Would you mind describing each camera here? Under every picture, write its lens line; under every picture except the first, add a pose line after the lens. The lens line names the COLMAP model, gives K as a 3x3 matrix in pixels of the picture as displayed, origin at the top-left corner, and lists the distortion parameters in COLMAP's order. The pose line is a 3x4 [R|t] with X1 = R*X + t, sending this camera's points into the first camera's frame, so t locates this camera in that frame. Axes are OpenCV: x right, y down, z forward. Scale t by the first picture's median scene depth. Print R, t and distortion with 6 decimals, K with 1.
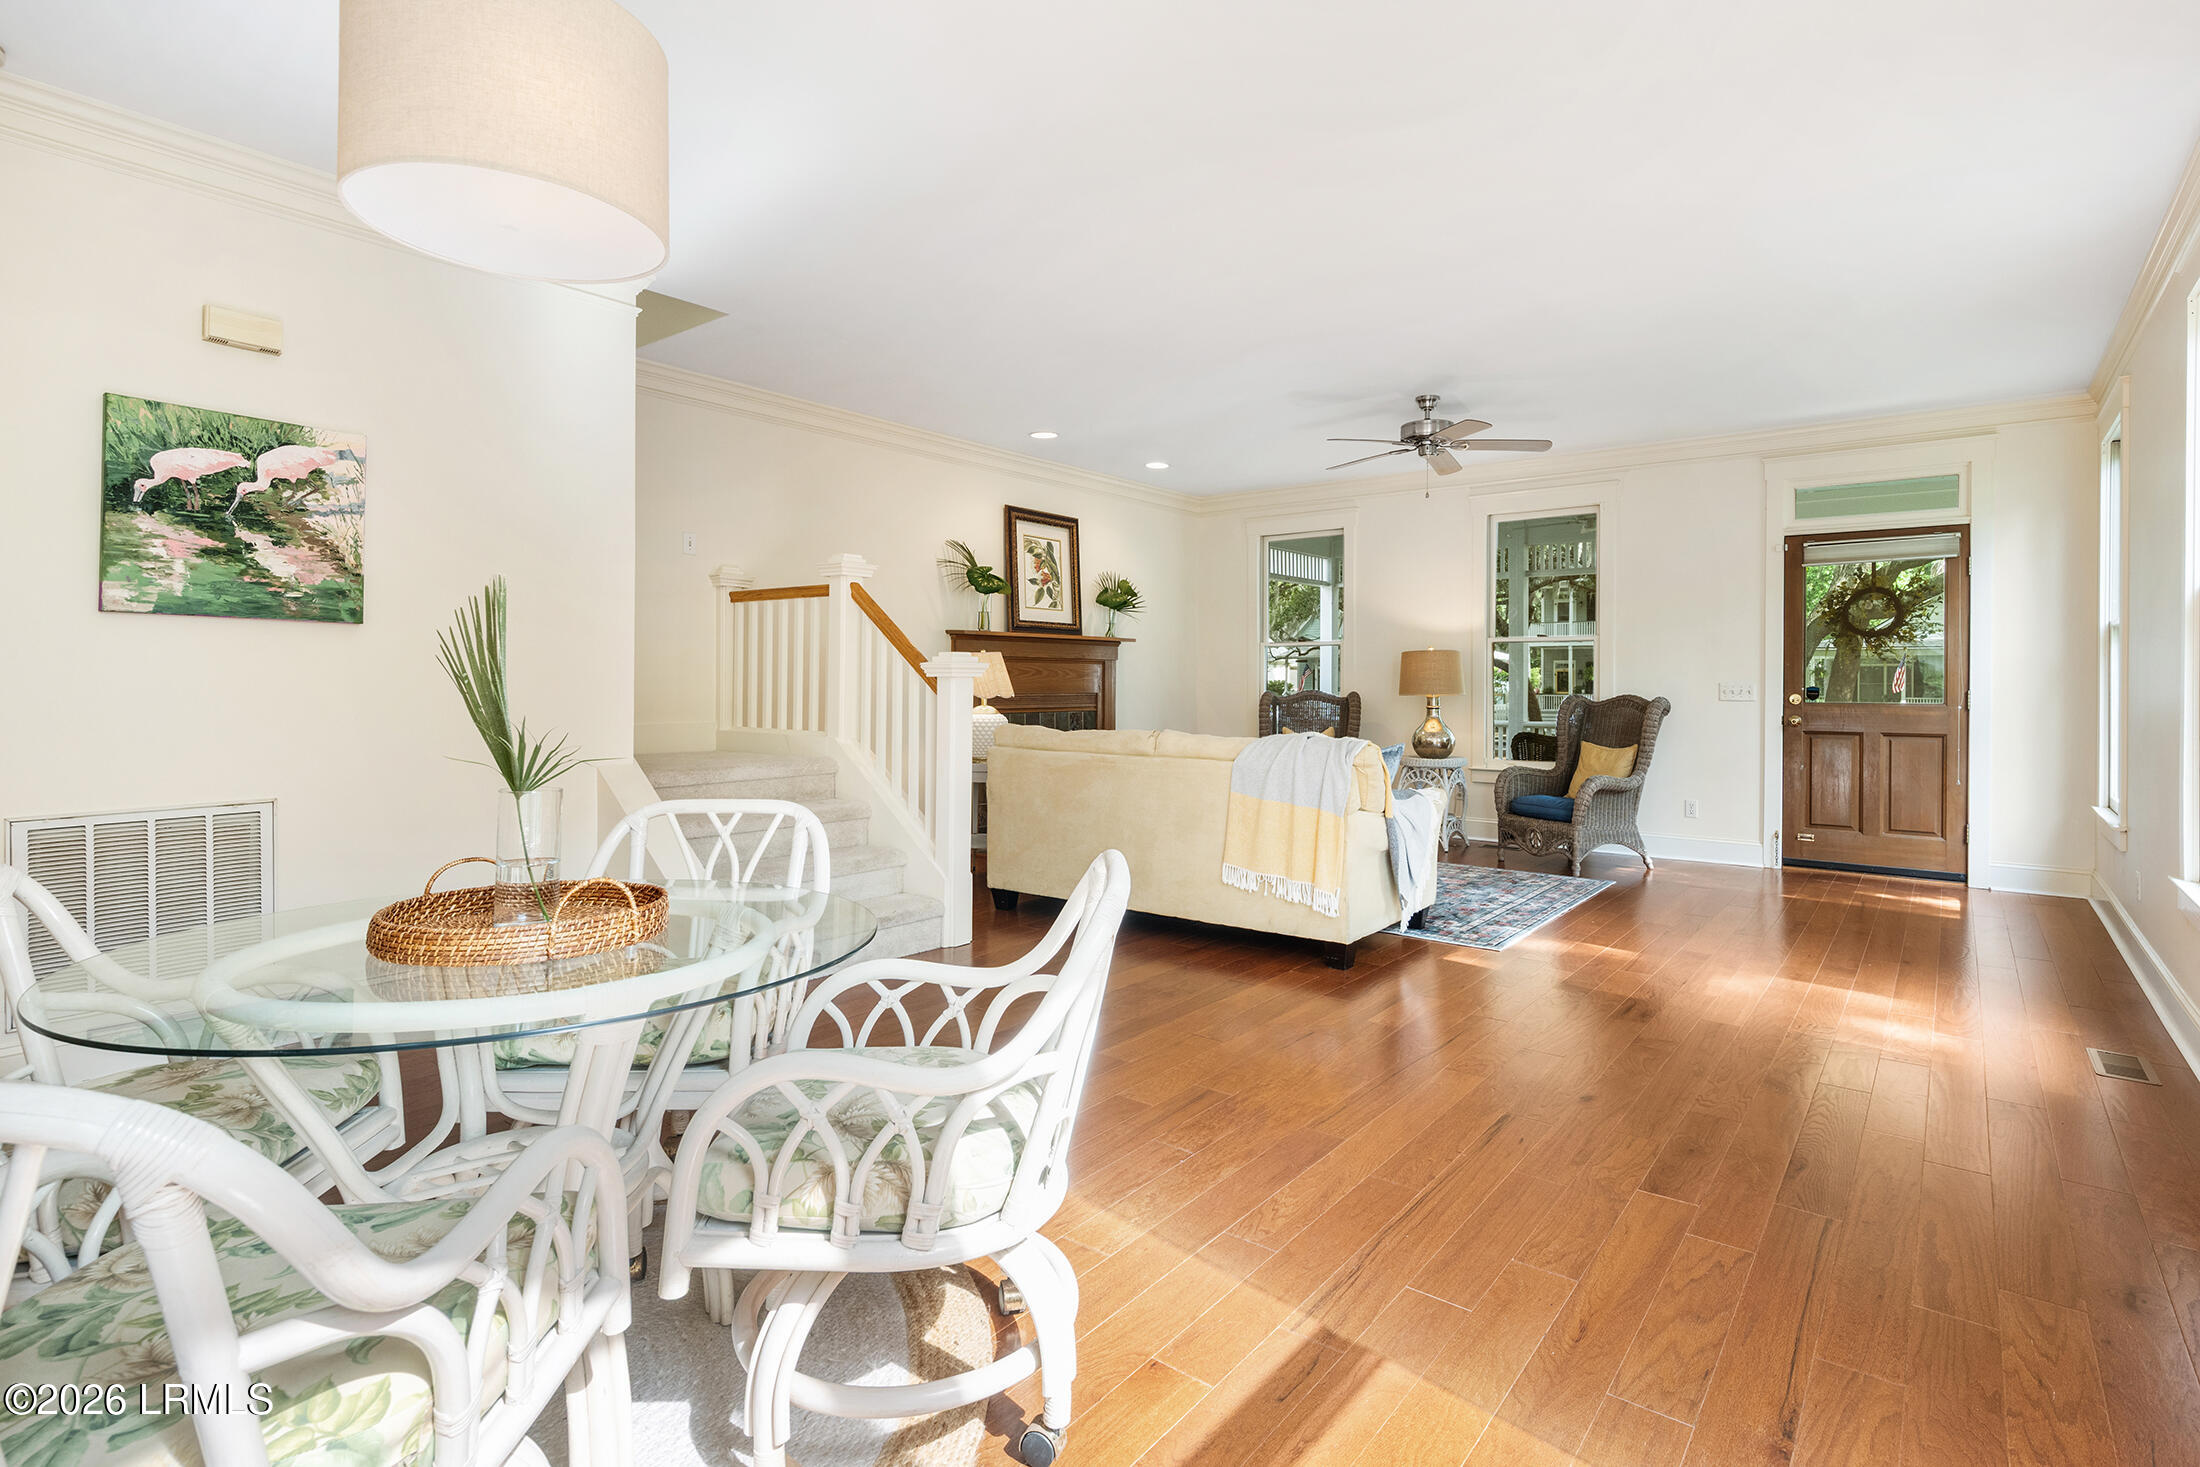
lens RADIAL K [[1065.4, 0, 1101.7], [0, 1065.4, 686.8], [0, 0, 1]] dist [0.001170, 0.000126]
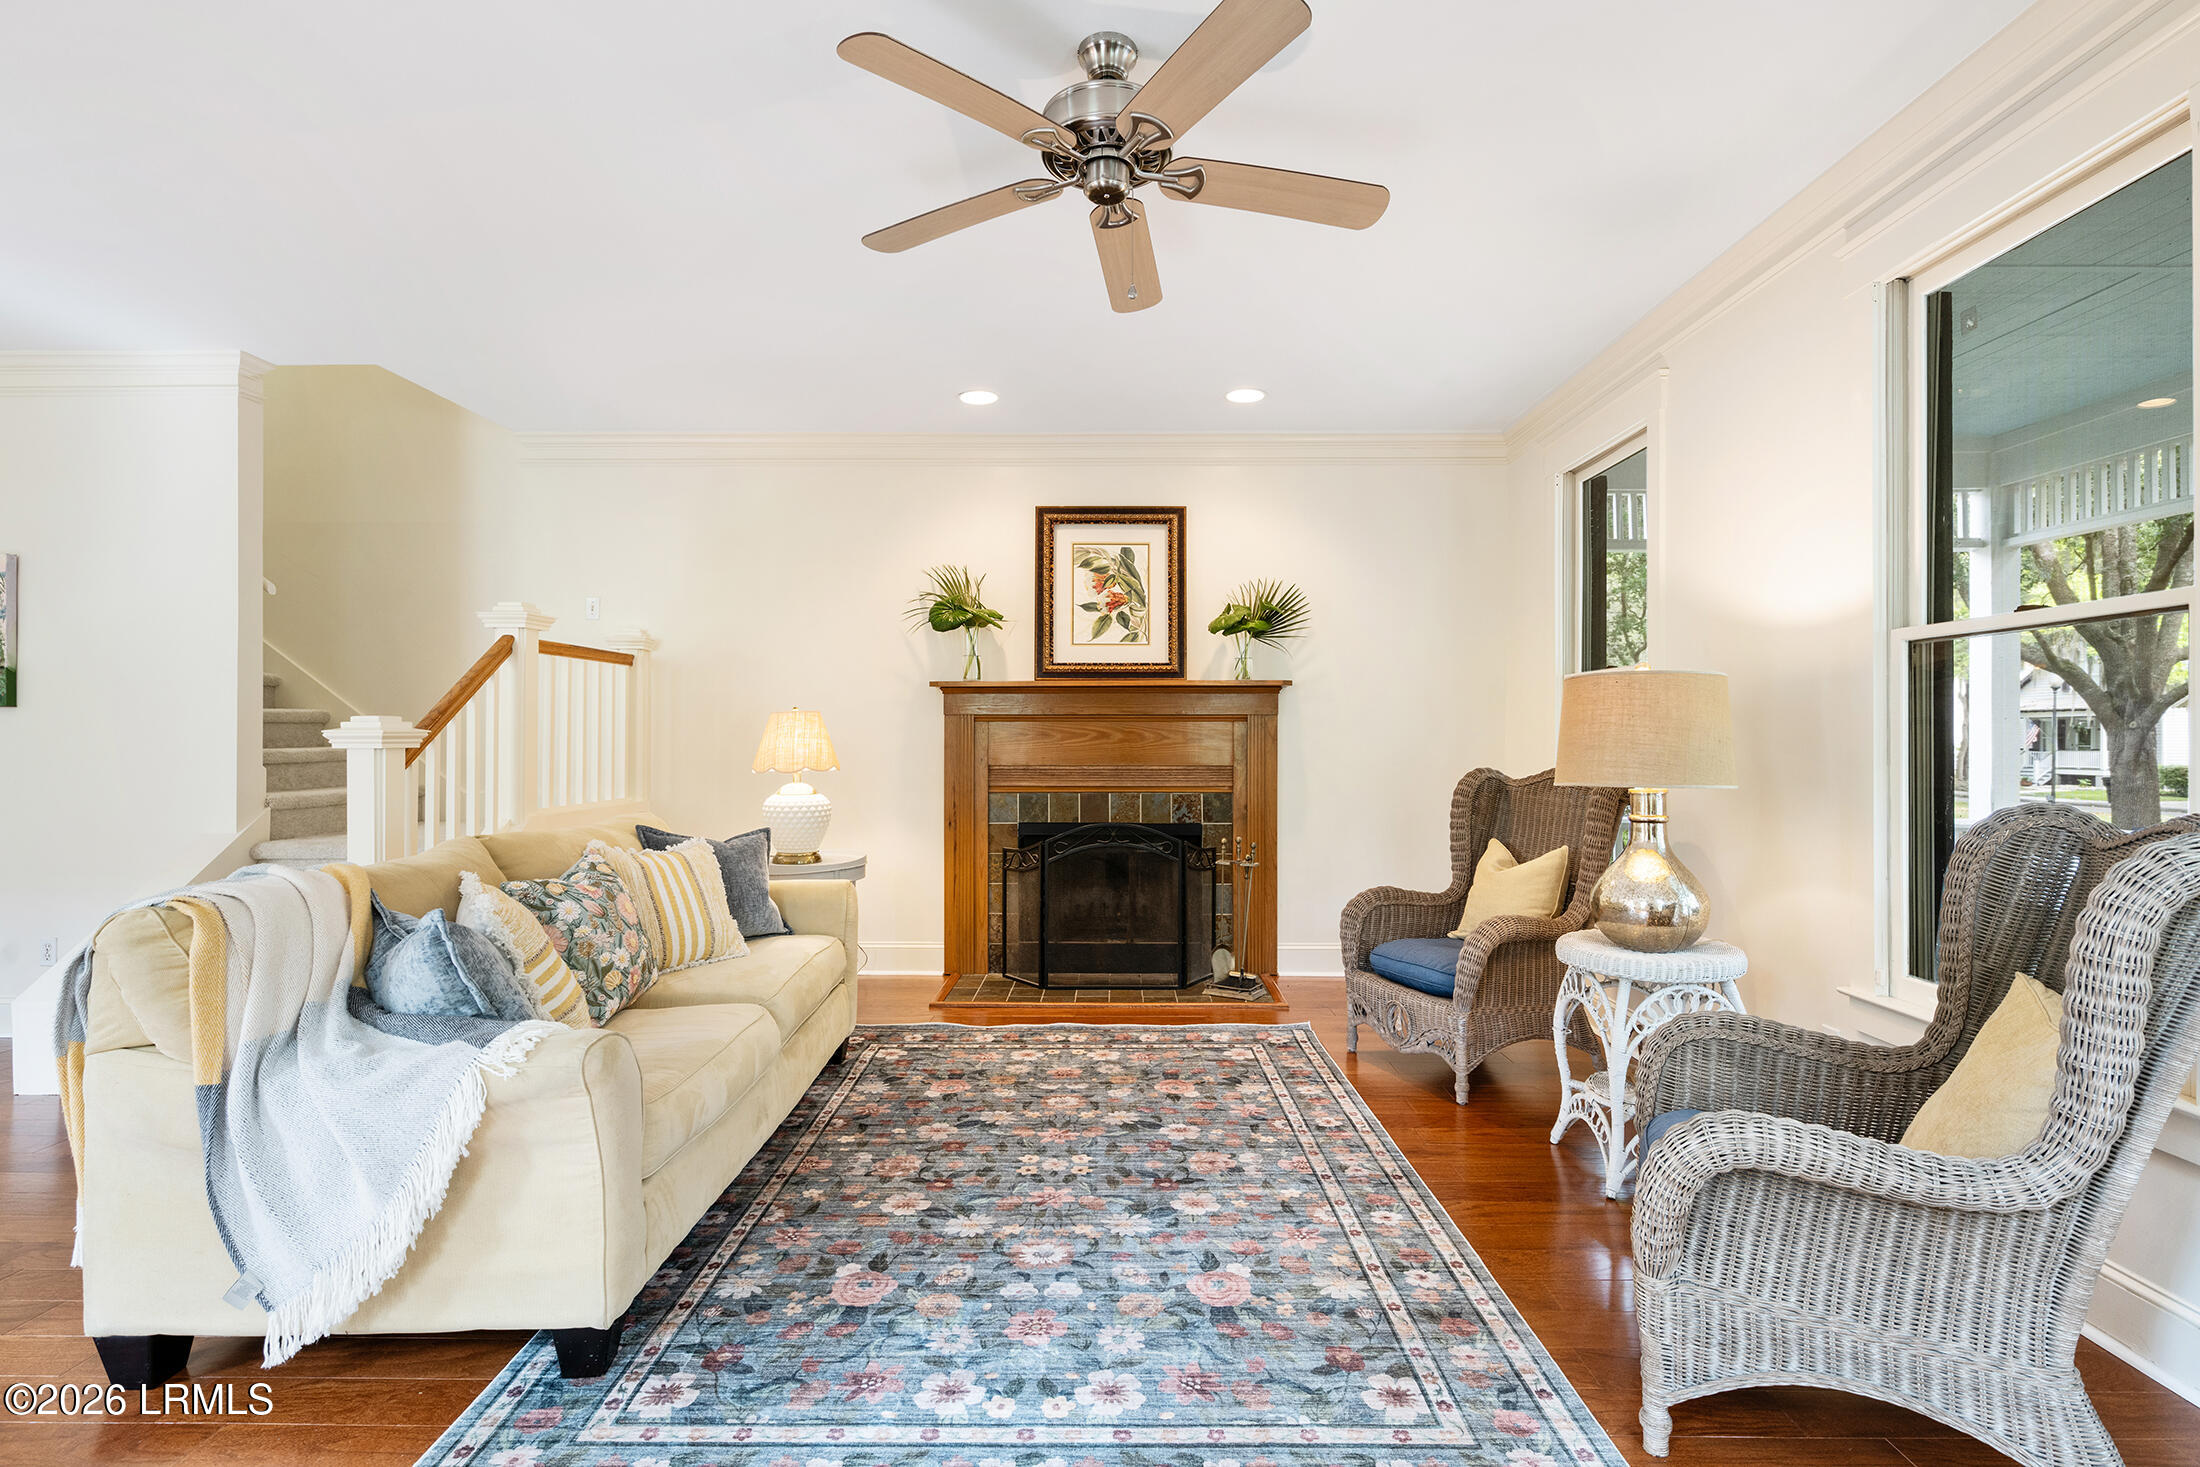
lens RADIAL K [[1013.6, 0, 1100.0], [0, 1013.6, 733.5], [0, 0, 1]] dist [-0.001300, -0.000526]
pose [[0.619514, -0.005694, -0.784965, 0.682088], [-0.001267, 0.999965, -0.008254, -0.013398], [0.784985, 0.006108, 0.619485, 0.855637]]
